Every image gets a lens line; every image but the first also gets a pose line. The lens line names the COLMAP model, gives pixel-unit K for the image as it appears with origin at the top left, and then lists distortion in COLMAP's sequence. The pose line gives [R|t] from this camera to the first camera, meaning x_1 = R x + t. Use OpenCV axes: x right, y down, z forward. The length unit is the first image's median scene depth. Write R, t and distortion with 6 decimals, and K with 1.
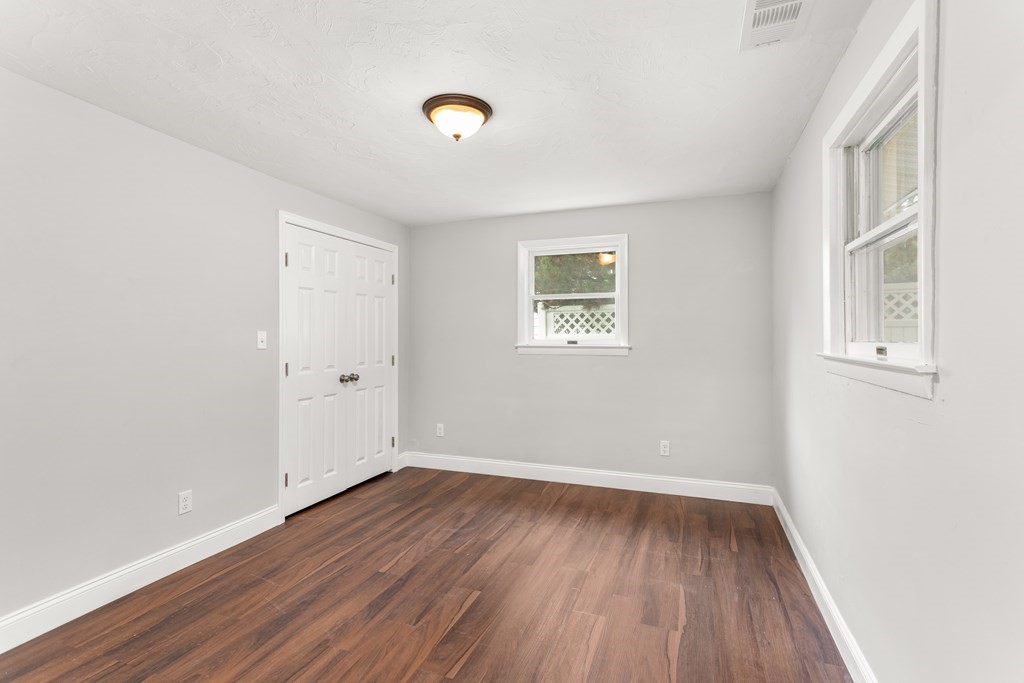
lens RADIAL K [[478.3, 0, 512.0], [0, 478.3, 341.5], [0, 0, 1]] dist [0.022761, 0.017125]
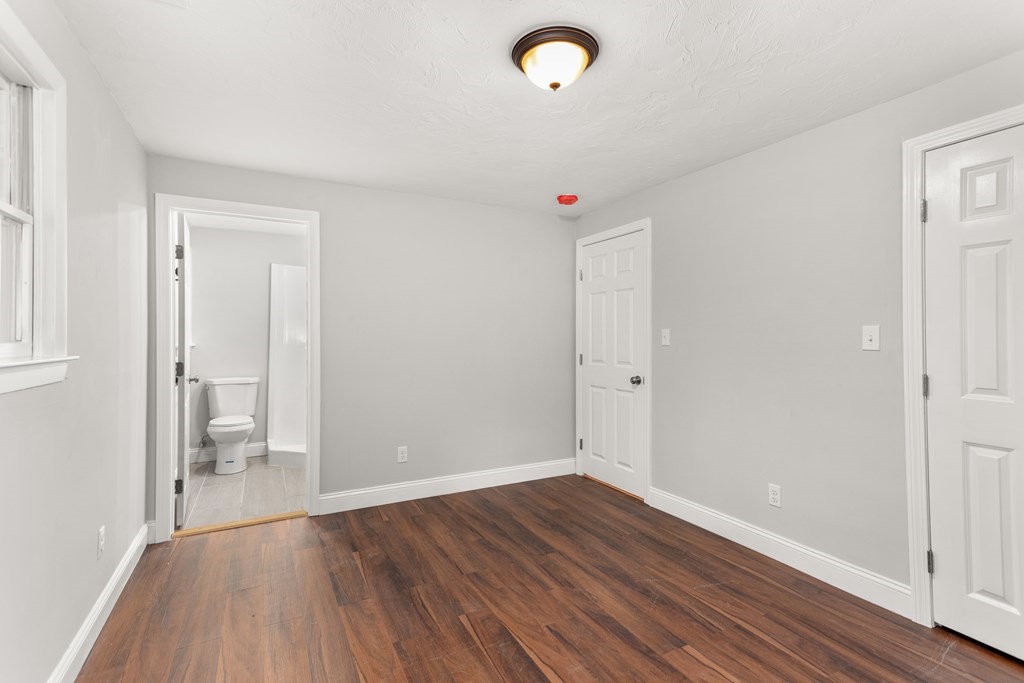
lens RADIAL K [[489.5, 0, 512.0], [0, 489.5, 341.5], [0, 0, 1]] dist [0.000373, 0.018410]
pose [[-0.670717, 0.006235, -0.741687, 0.532064], [-0.005325, 0.999898, 0.013222, -0.005236], [0.741694, 0.012818, -0.670615, 1.471845]]
